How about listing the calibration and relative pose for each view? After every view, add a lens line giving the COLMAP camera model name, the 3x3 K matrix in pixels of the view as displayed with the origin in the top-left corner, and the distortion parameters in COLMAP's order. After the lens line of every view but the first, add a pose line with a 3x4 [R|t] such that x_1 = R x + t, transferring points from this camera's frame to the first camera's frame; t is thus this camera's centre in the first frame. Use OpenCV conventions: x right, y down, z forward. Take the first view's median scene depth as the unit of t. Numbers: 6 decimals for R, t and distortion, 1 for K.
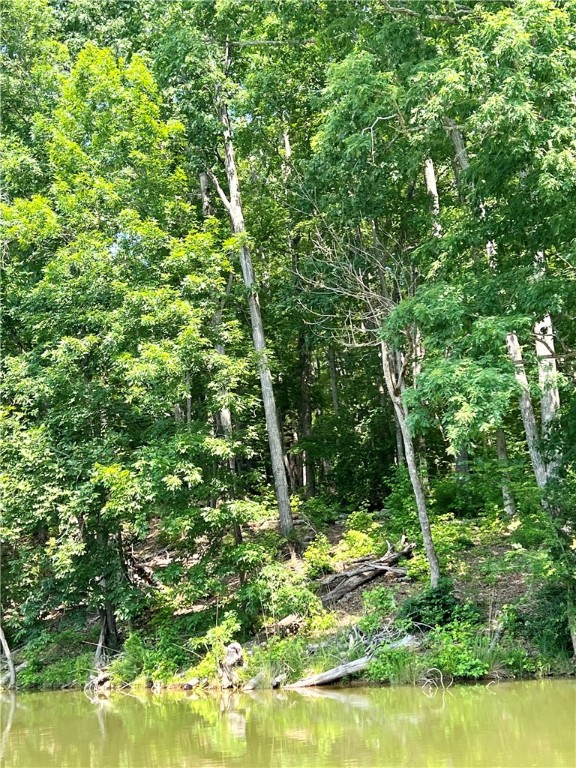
lens RADIAL K [[1234.5, 0, 288.6], [0, 1234.5, 390.4], [0, 0, 1]] dist [0.091635, 0.000000]
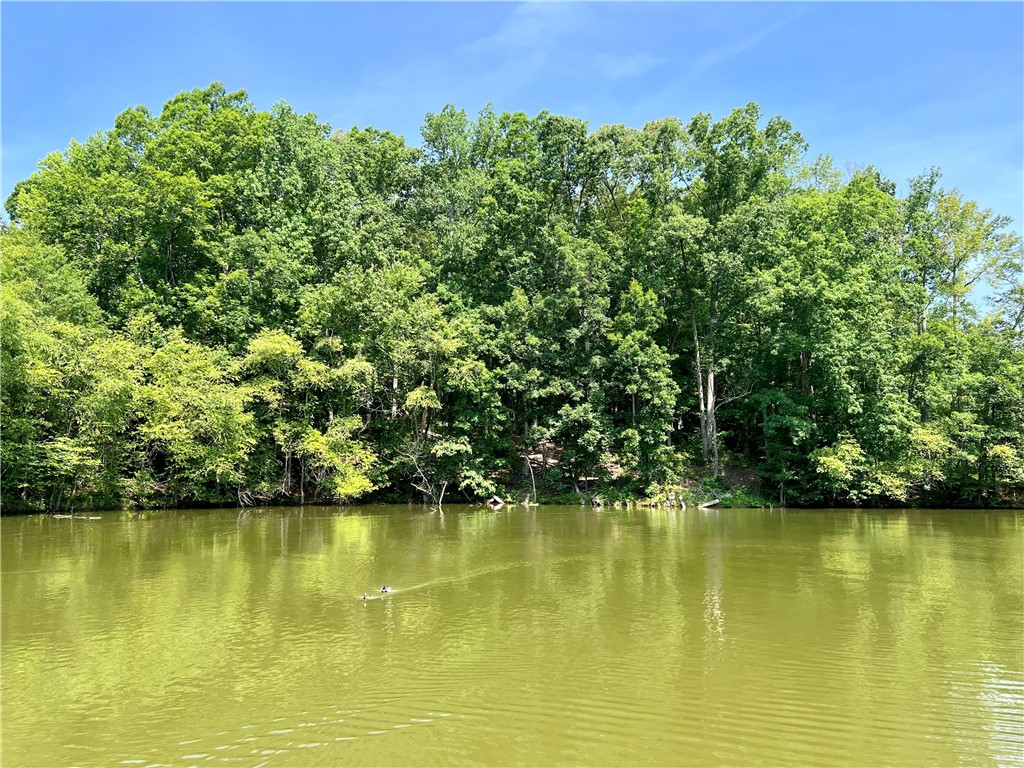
lens RADIAL K [[776.8, 0, 502.6], [0, 776.8, 384.8], [0, 0, 1]] dist [0.071159, -0.073115]
pose [[0.903553, 0.112222, 0.413520, -1.186931], [-0.133376, 0.990809, 0.022544, -0.043475], [-0.407189, -0.075524, 0.910216, -0.531678]]
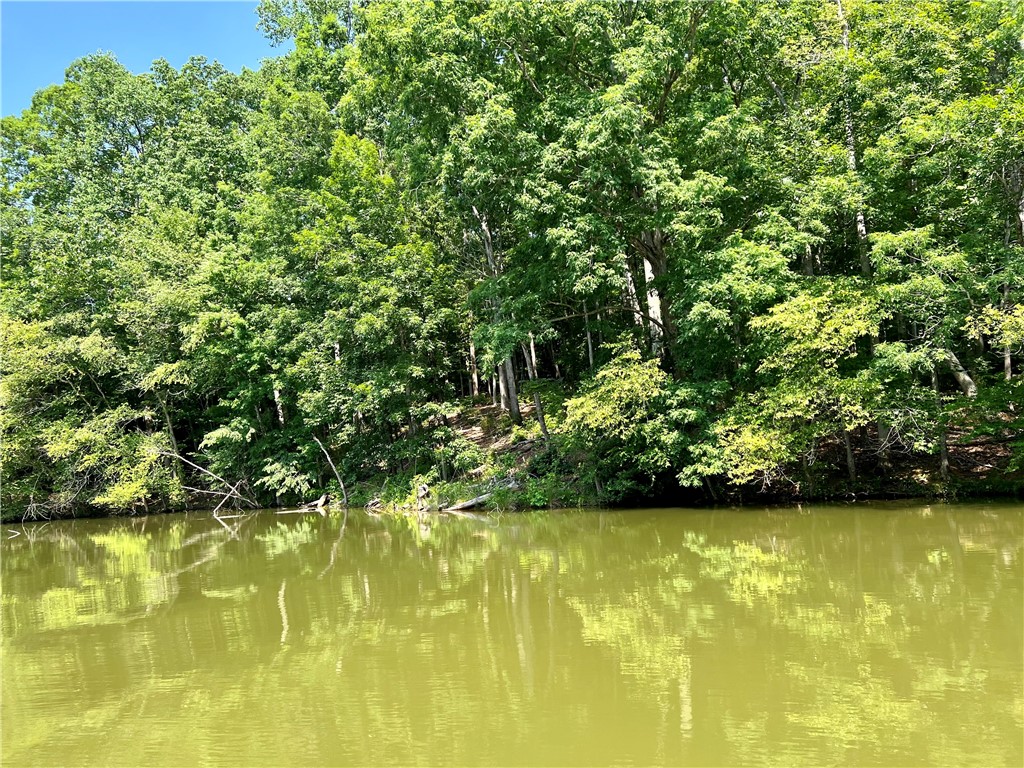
lens RADIAL K [[776.8, 0, 514.4], [0, 776.8, 387.1], [0, 0, 1]] dist [0.071159, -0.073115]
pose [[0.979533, -0.016595, -0.200599, 0.286934], [0.035252, 0.995336, 0.089797, -0.023905], [0.198173, -0.095031, 0.975549, -0.023450]]
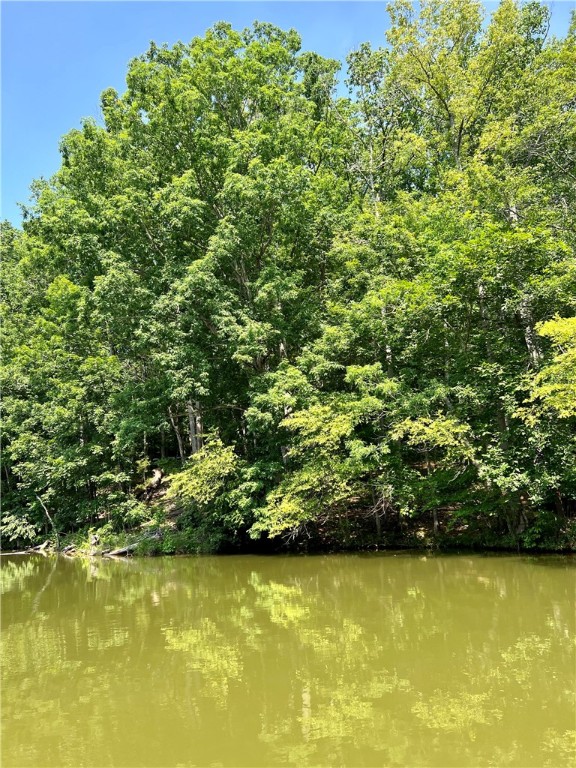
lens RADIAL K [[582.6, 0, 298.2], [0, 582.6, 392.4], [0, 0, 1]] dist [0.071159, -0.073115]
pose [[0.986882, -0.016618, -0.160589, 0.488379], [0.014253, 0.999773, -0.015866, -0.037899], [0.160816, 0.013369, 0.986894, -0.031519]]
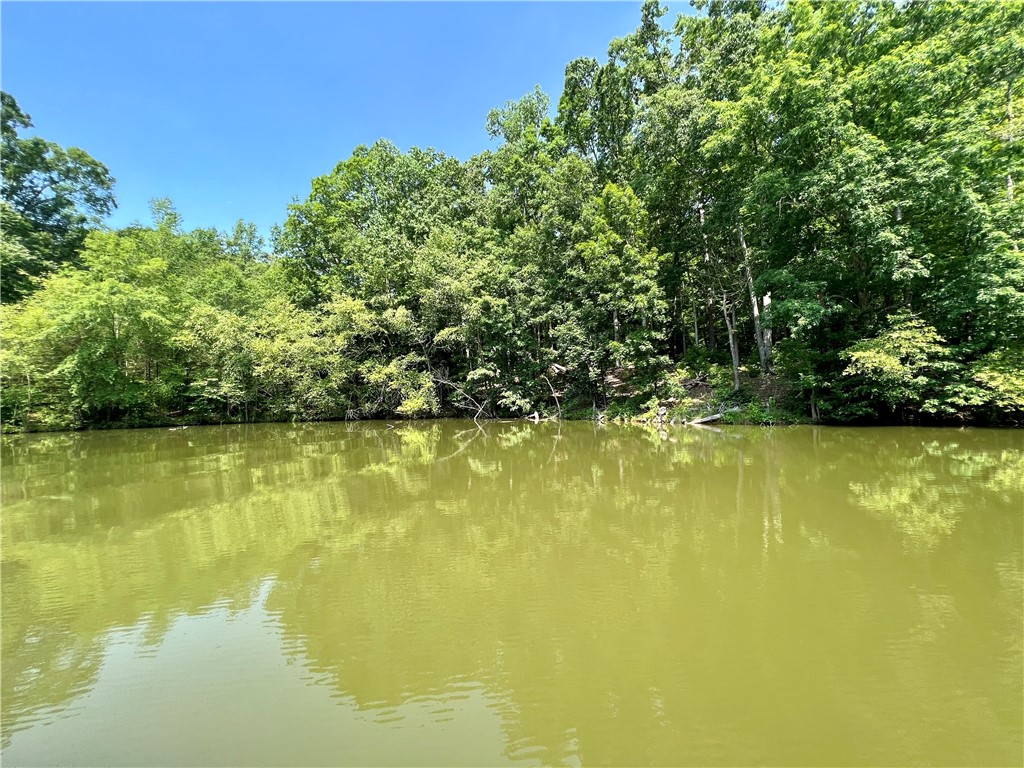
lens RADIAL K [[414.3, 0, 509.2], [0, 414.3, 381.7], [0, 0, 1]] dist [-0.001410, 0.000575]
pose [[0.986635, 0.032523, -0.159665, -0.225254], [-0.009534, 0.989721, 0.142691, 0.019362], [0.162664, -0.139262, 0.976804, 0.048782]]
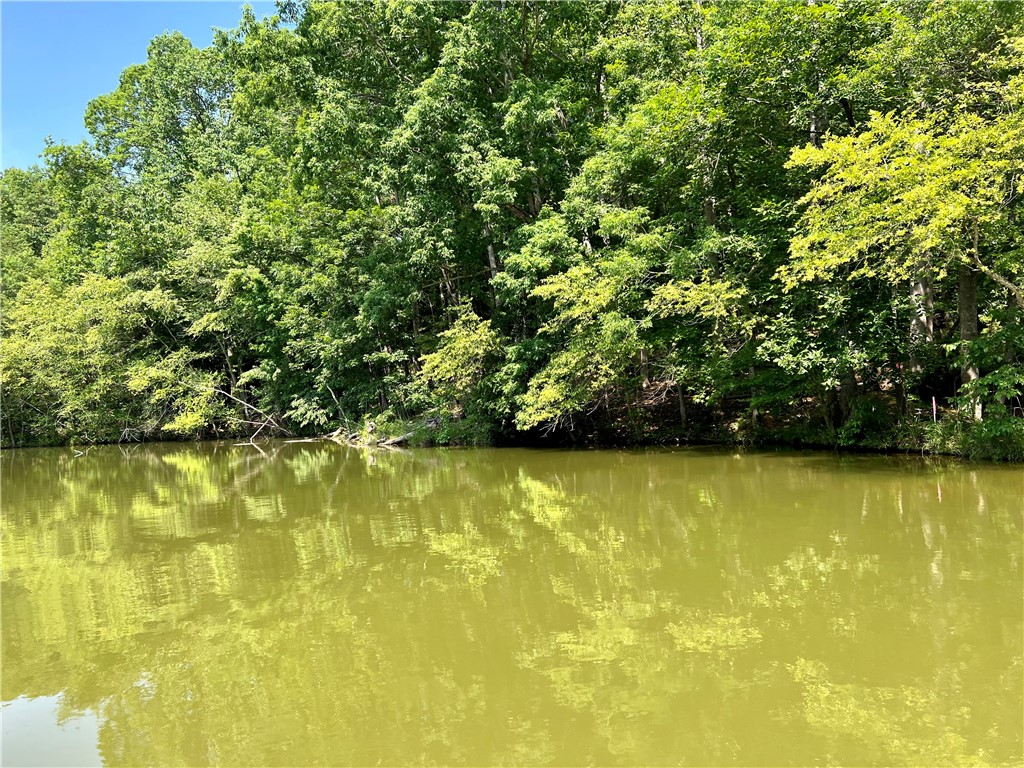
lens RADIAL K [[776.8, 0, 517.6], [0, 776.8, 392.2], [0, 0, 1]] dist [0.071159, -0.073115]
pose [[0.919711, 0.013206, -0.392375, 0.636752], [0.061439, 0.982278, 0.177072, -0.049854], [0.387760, -0.186962, 0.902600, -0.036158]]
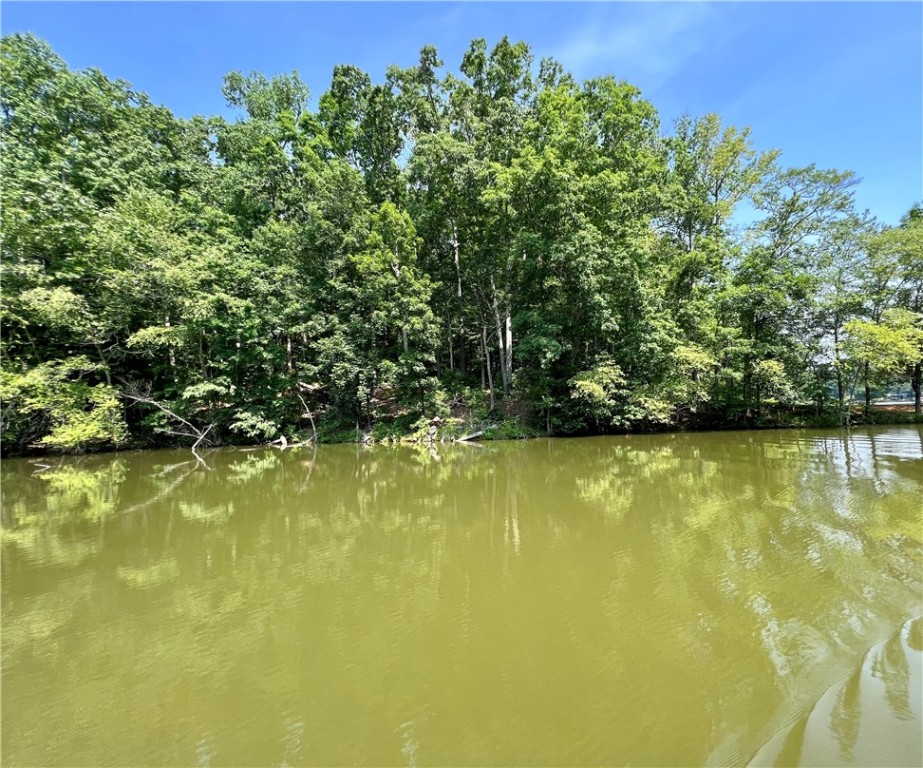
lens RADIAL K [[414.3, 0, 513.9], [0, 414.3, 381.2], [0, 0, 1]] dist [0.002811, -0.000547]
pose [[0.889516, 0.064537, 0.452324, -0.304770], [-0.100175, 0.993434, 0.055257, 0.027077], [-0.445788, -0.094463, 0.890140, 0.065486]]
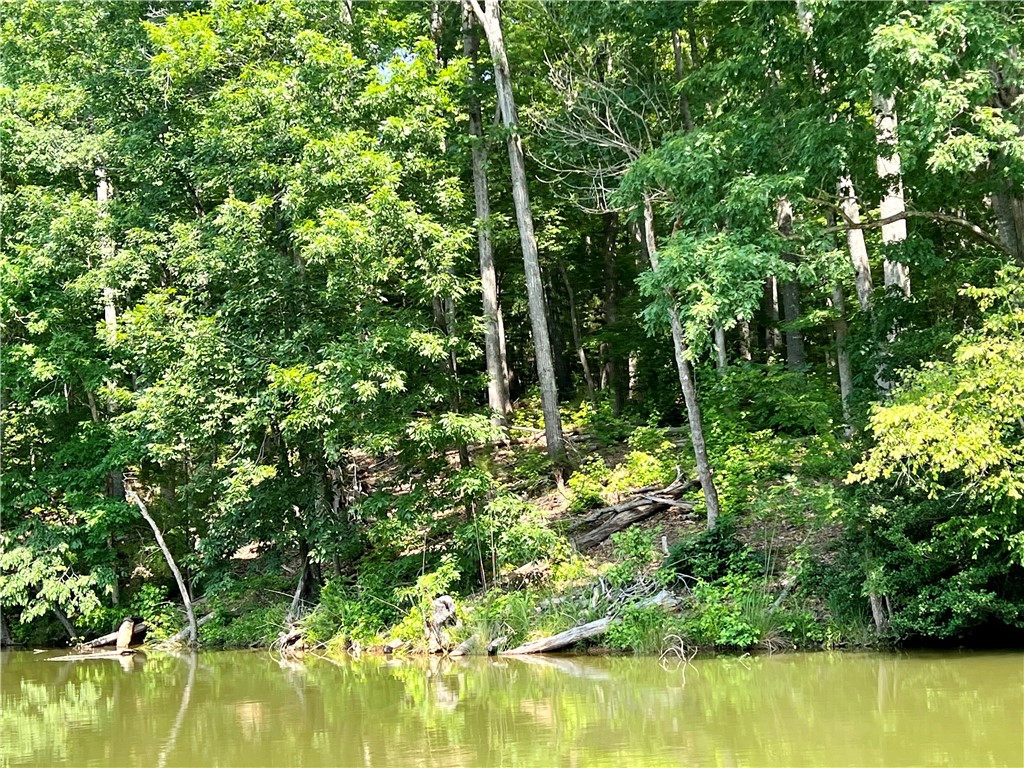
lens RADIAL K [[1646.0, 0, 513.0], [0, 1646.0, 380.9], [0, 0, 1]] dist [0.091635, 0.000000]
pose [[0.996189, 0.007977, -0.086851, 0.083575], [-0.001309, 0.997064, 0.076558, -0.009498], [0.087207, -0.076153, 0.993275, -0.012737]]
